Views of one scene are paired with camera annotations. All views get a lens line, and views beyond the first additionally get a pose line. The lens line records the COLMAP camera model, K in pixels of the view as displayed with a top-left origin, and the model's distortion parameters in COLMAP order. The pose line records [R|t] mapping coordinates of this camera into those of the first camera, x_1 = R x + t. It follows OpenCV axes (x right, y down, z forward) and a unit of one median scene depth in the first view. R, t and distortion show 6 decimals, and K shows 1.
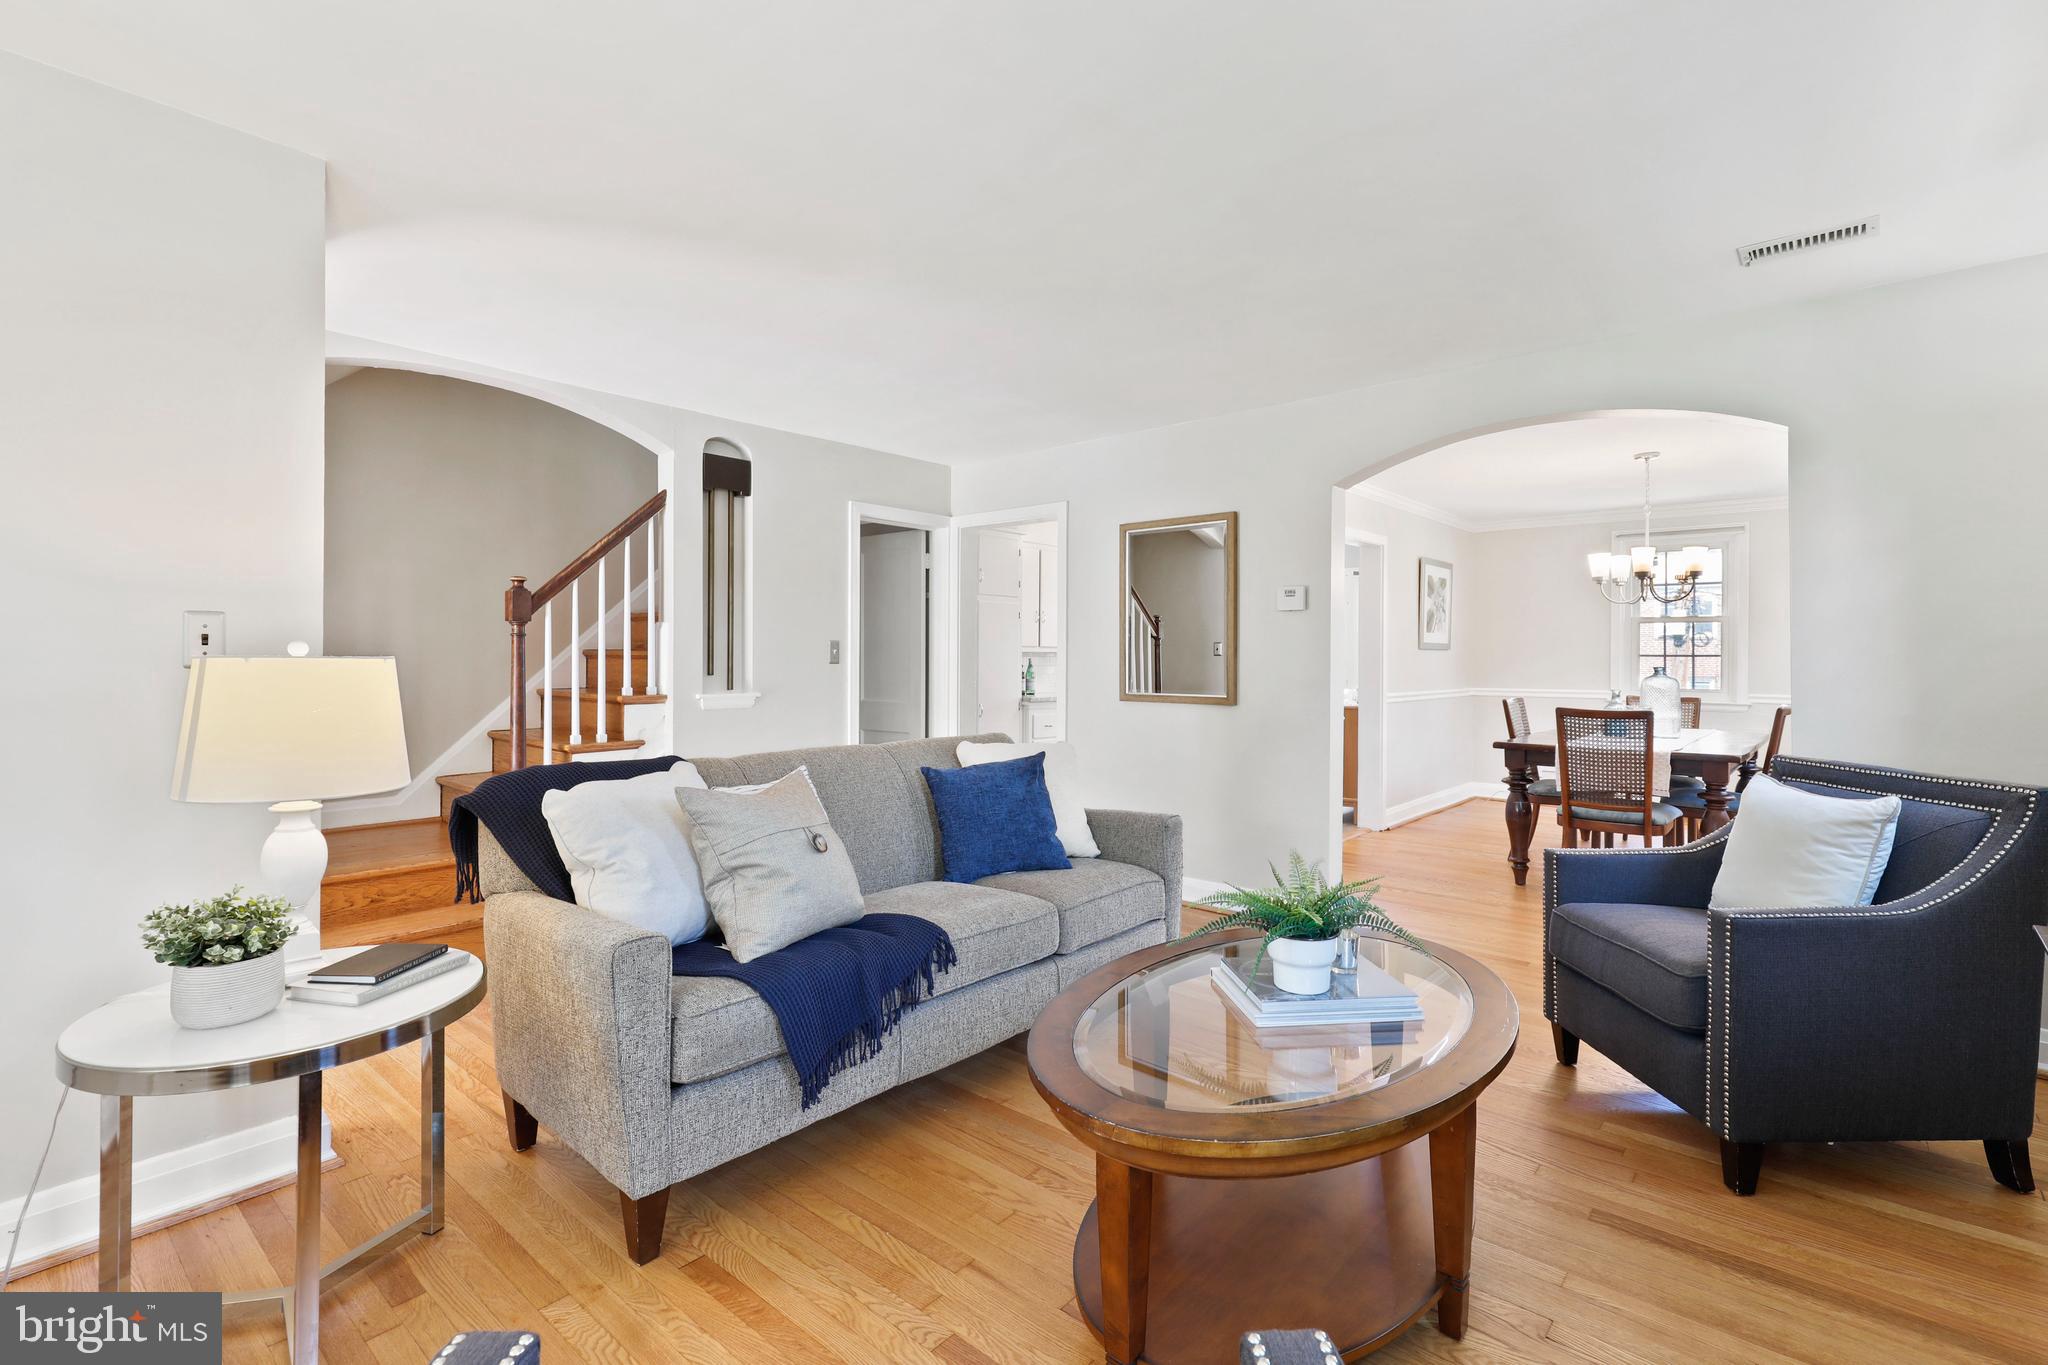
lens RADIAL K [[930.2, 0, 1020.1], [0, 930.2, 650.5], [0, 0, 1]] dist [0.004735, -0.000025]
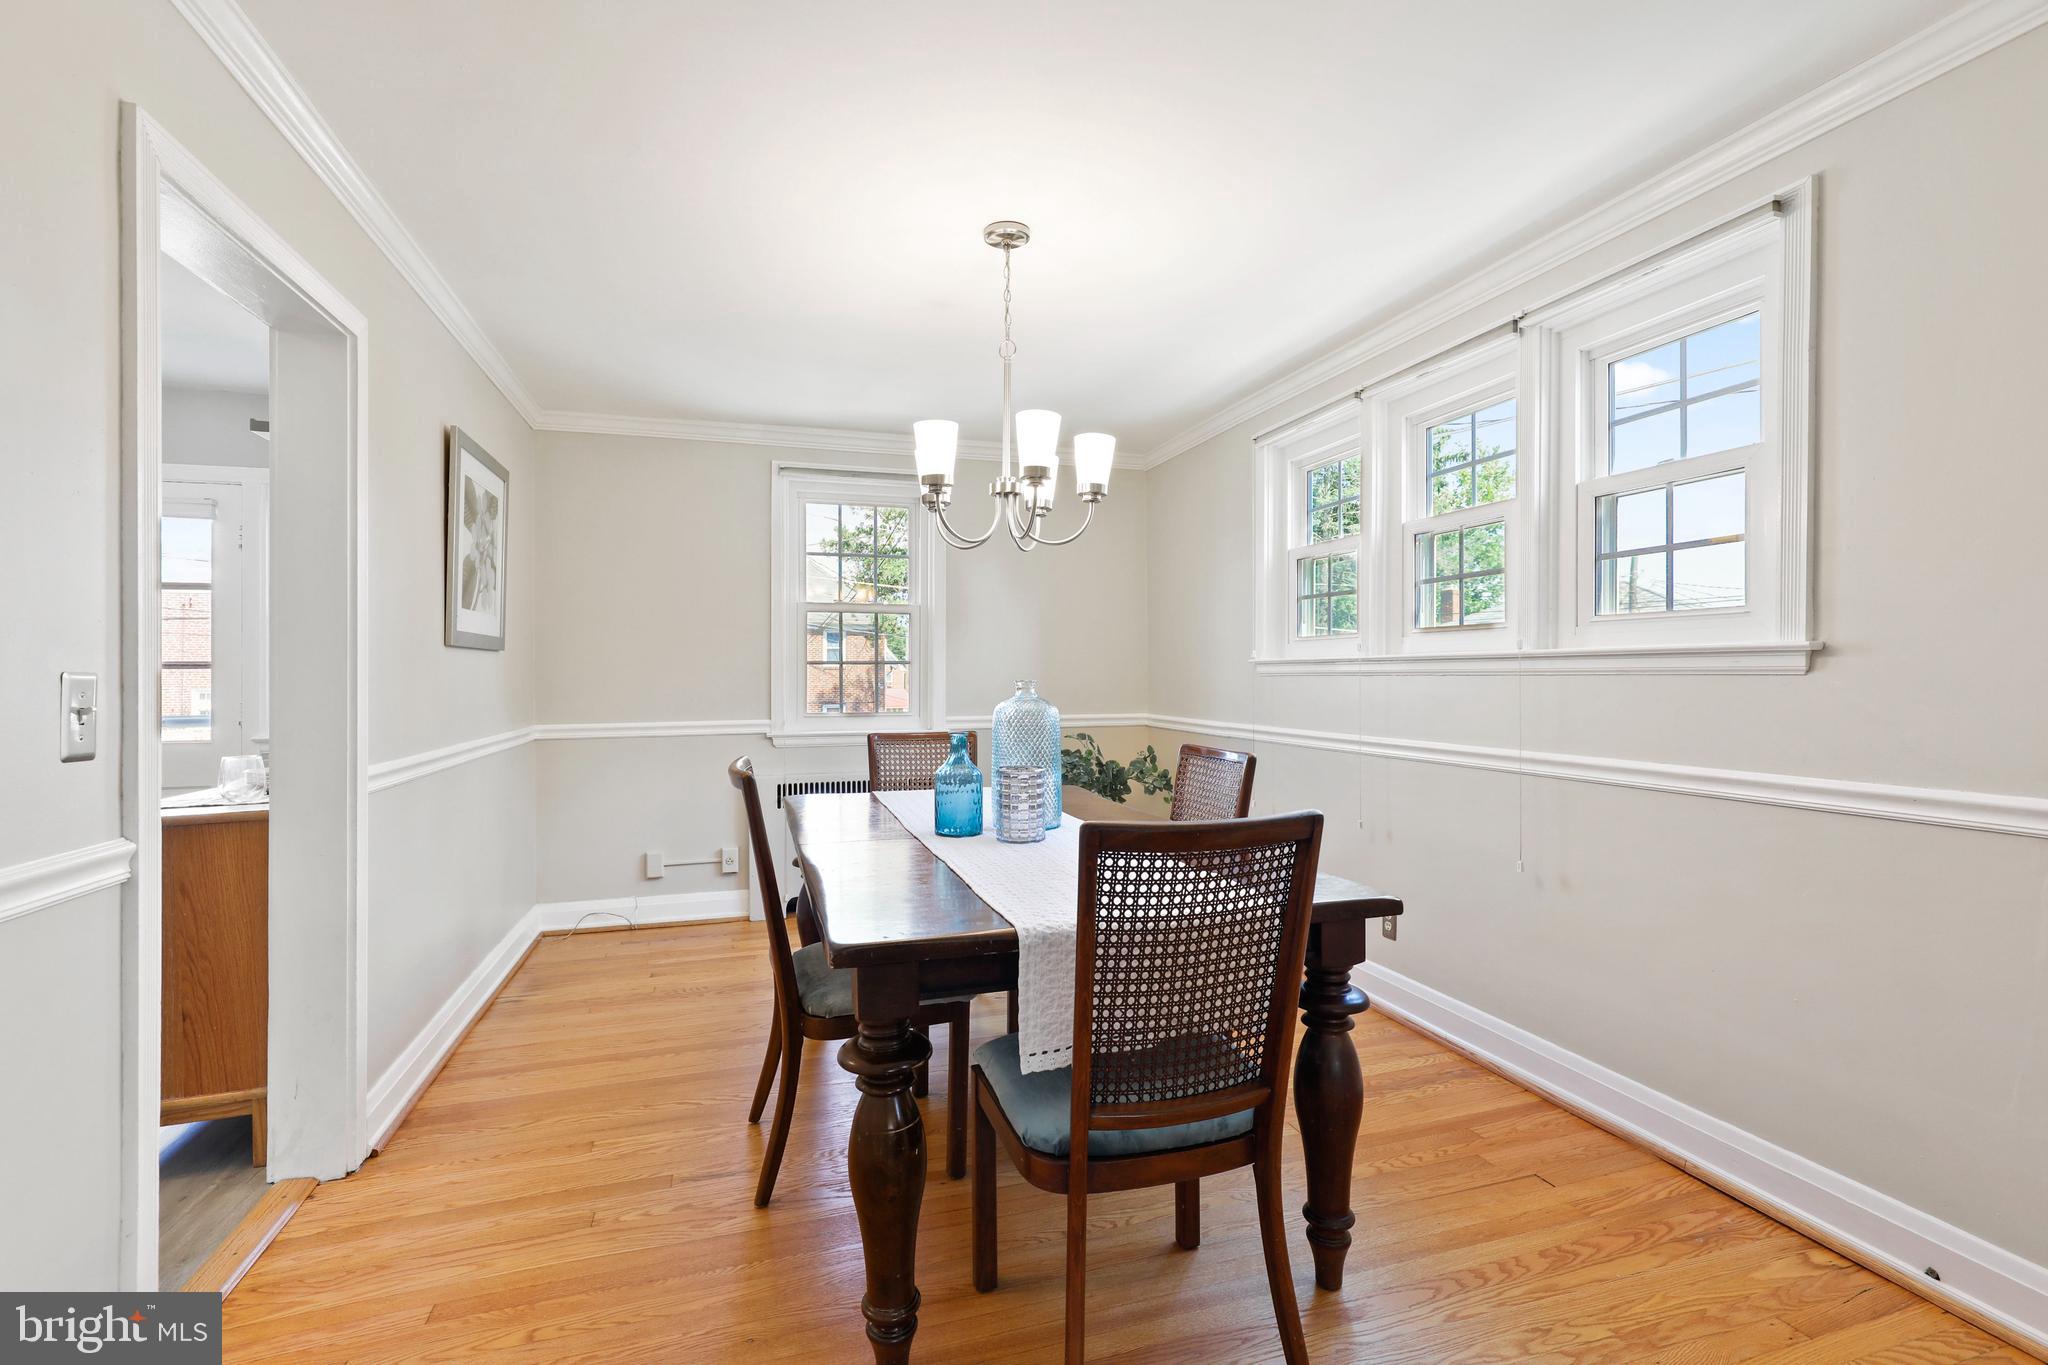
lens RADIAL K [[930.2, 0, 1019.6], [0, 930.2, 672.7], [0, 0, 1]] dist [0.004735, -0.000025]
pose [[0.526359, -0.006757, 0.850235, 0.223062], [0.001548, 0.999974, 0.006988, 0.008483], [-0.850261, -0.002362, 0.526356, 0.600963]]
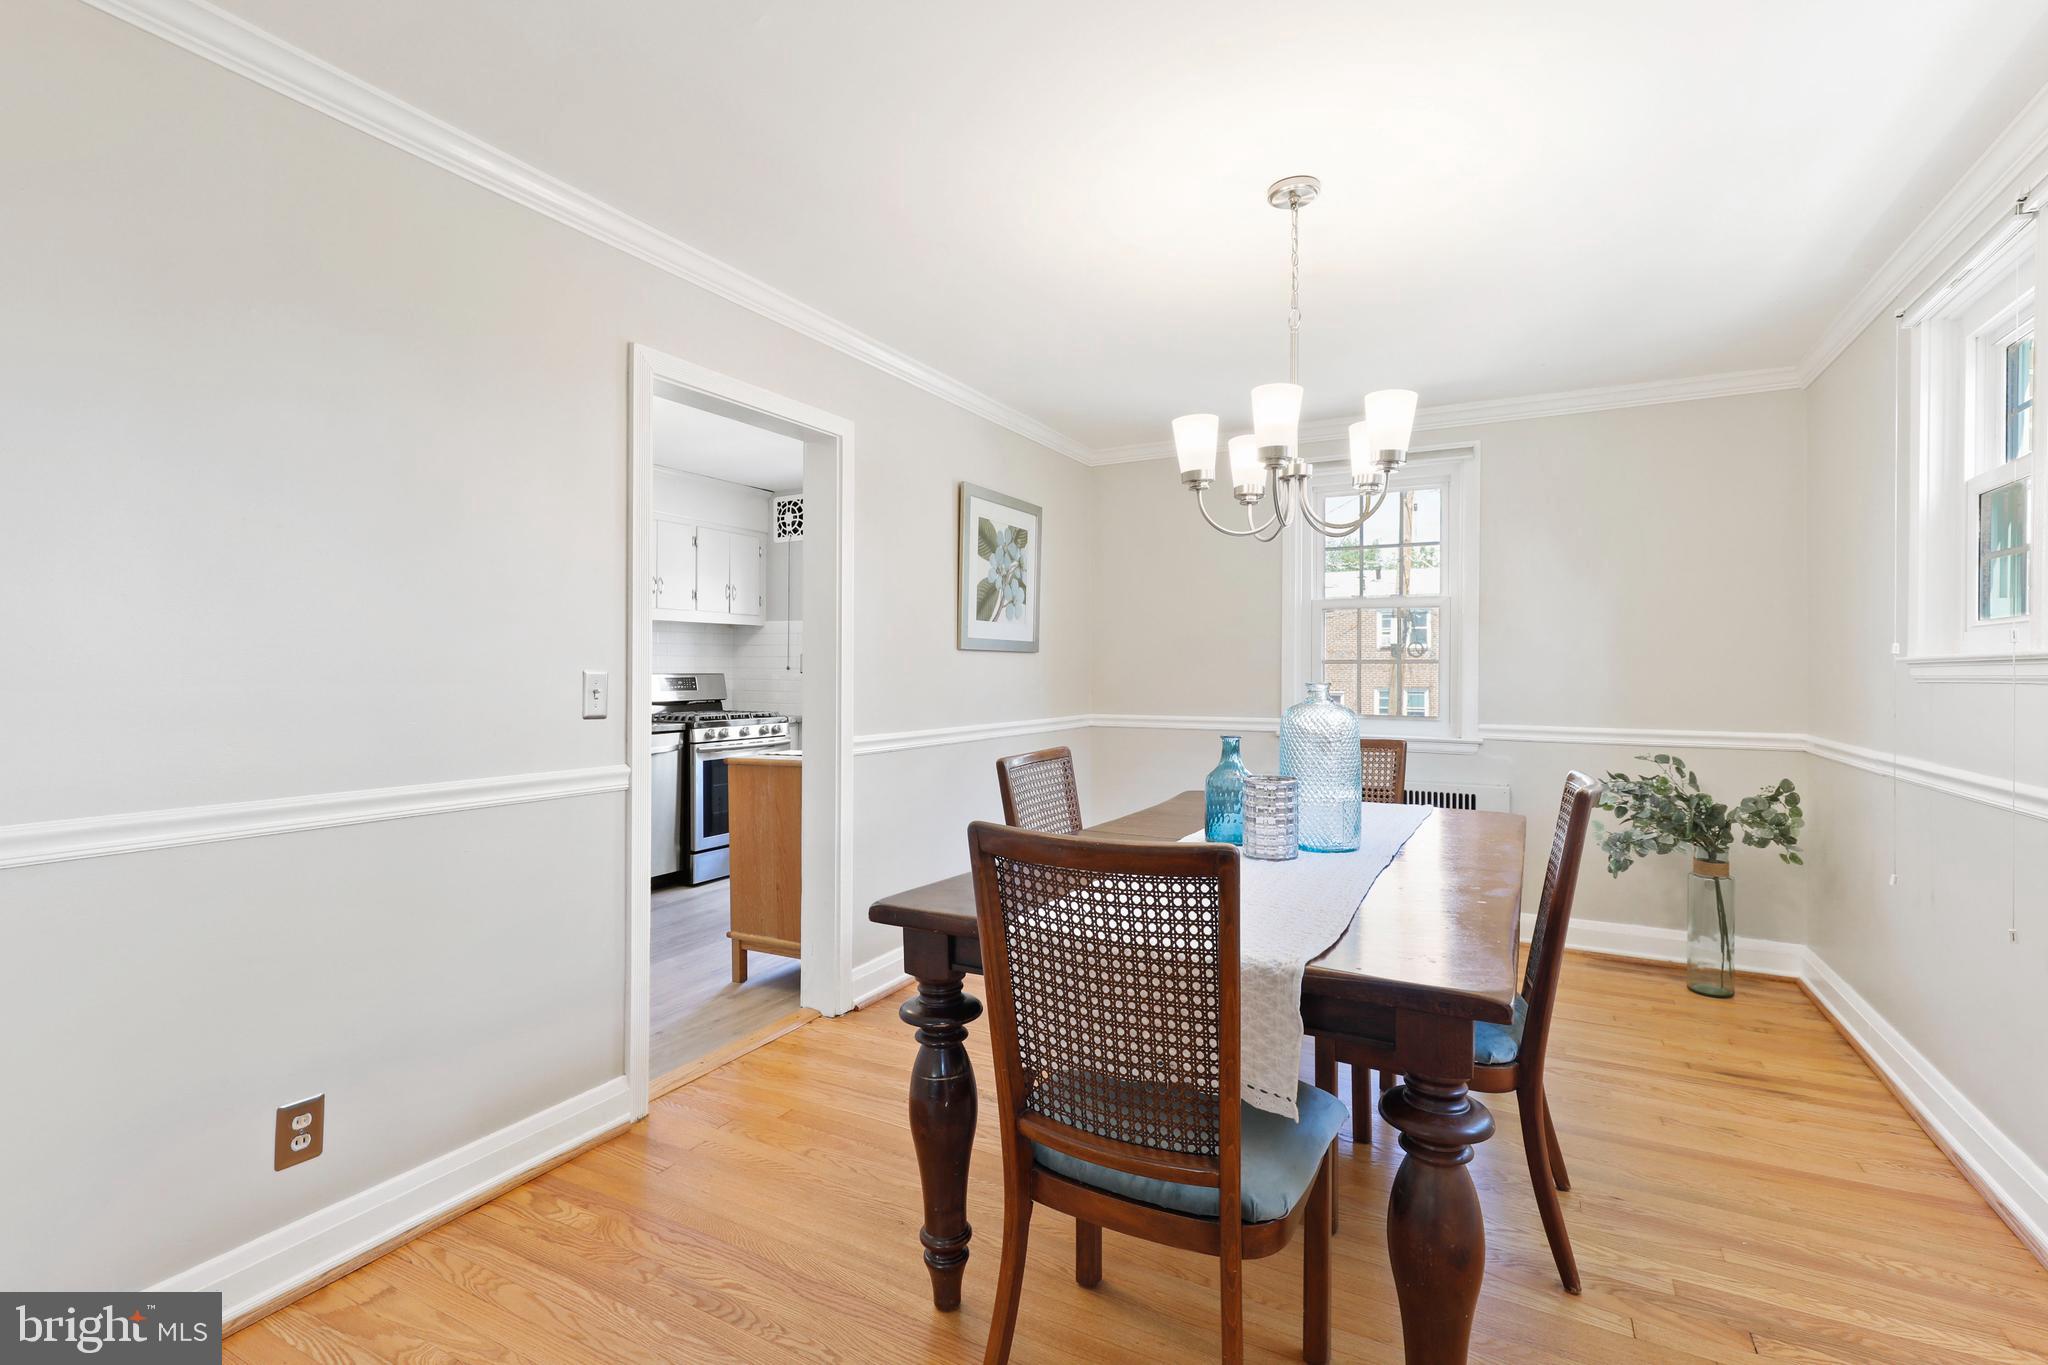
lens RADIAL K [[930.2, 0, 1015.0], [0, 930.2, 674.2], [0, 0, 1]] dist [0.004735, -0.000025]
pose [[0.975624, -0.002823, 0.219432, 0.365544], [0.000366, 0.999937, 0.011238, 0.007145], [-0.219450, -0.010883, 0.975563, 0.491199]]
